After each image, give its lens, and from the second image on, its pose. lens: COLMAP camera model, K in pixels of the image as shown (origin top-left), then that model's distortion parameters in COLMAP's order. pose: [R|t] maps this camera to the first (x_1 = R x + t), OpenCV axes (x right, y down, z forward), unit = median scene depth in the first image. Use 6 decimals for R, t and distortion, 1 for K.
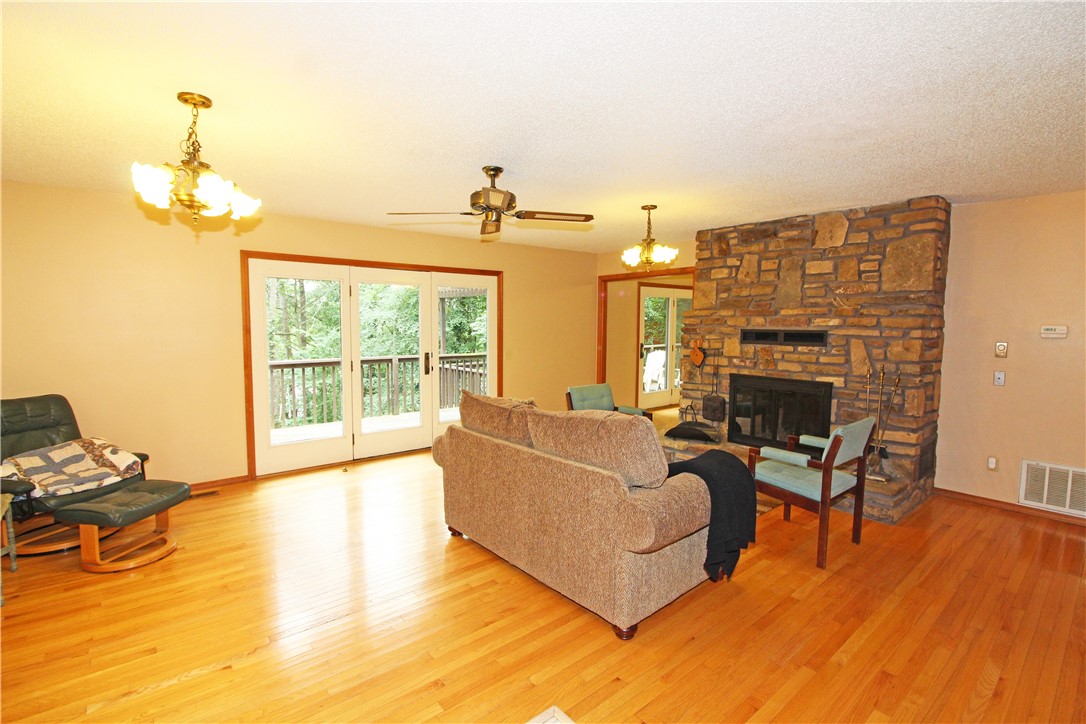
lens RADIAL K [[499.1, 0, 546.5], [0, 499.1, 363.3], [0, 0, 1]] dist [-0.009360, -0.006160]
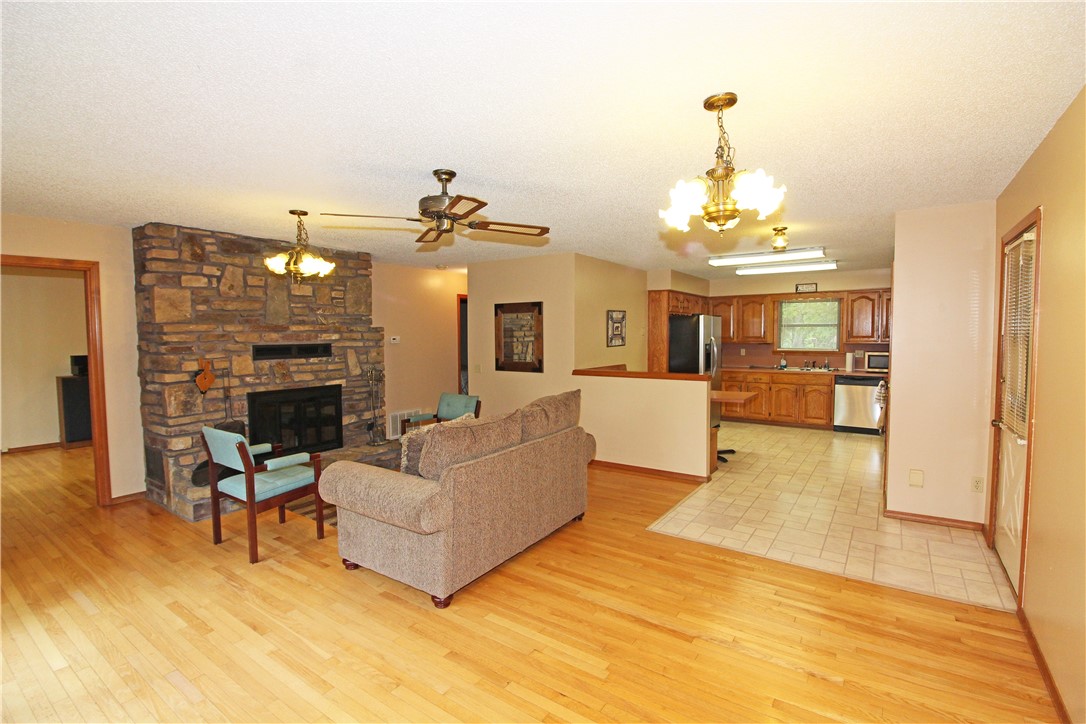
lens RADIAL K [[499.1, 0, 548.4], [0, 499.1, 366.0], [0, 0, 1]] dist [-0.009360, -0.006160]
pose [[-0.262013, -0.067396, 0.962708, -0.717638], [0.084959, 0.992075, 0.092574, -0.072911], [-0.961317, 0.106047, -0.254210, 0.737519]]
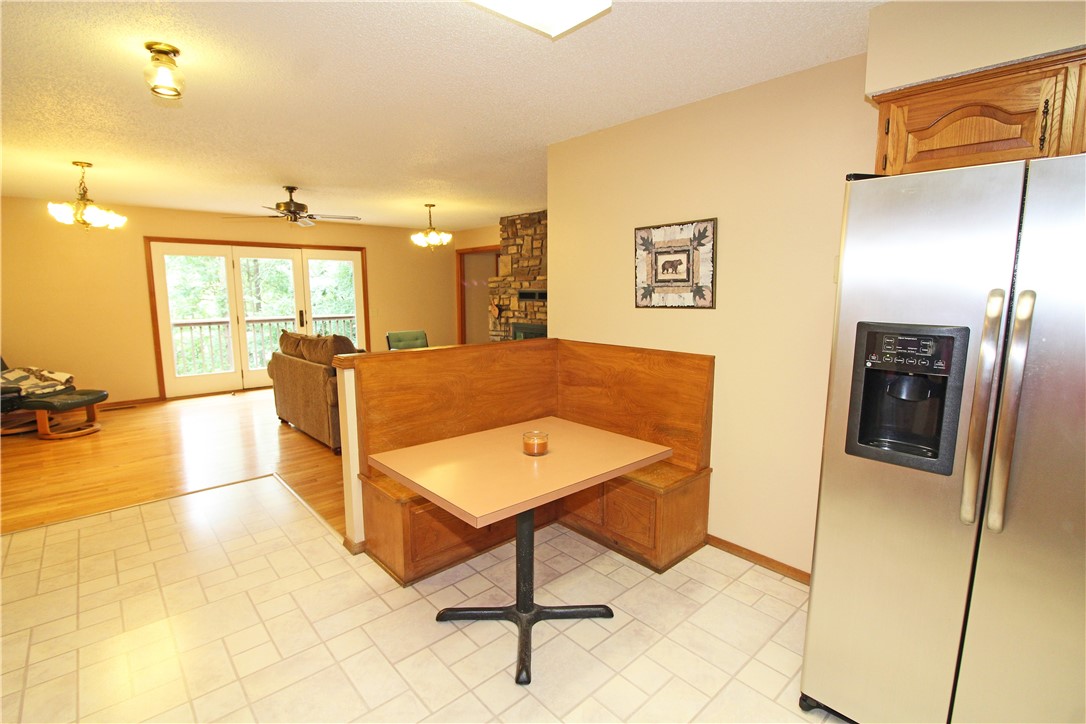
lens RADIAL K [[499.1, 0, 543.9], [0, 499.1, 362.5], [0, 0, 1]] dist [-0.009360, -0.006160]
pose [[0.999115, -0.011663, 0.040418, 0.424703], [0.009065, 0.997917, 0.063874, 0.046500], [-0.041079, -0.063451, 0.997139, -0.432518]]
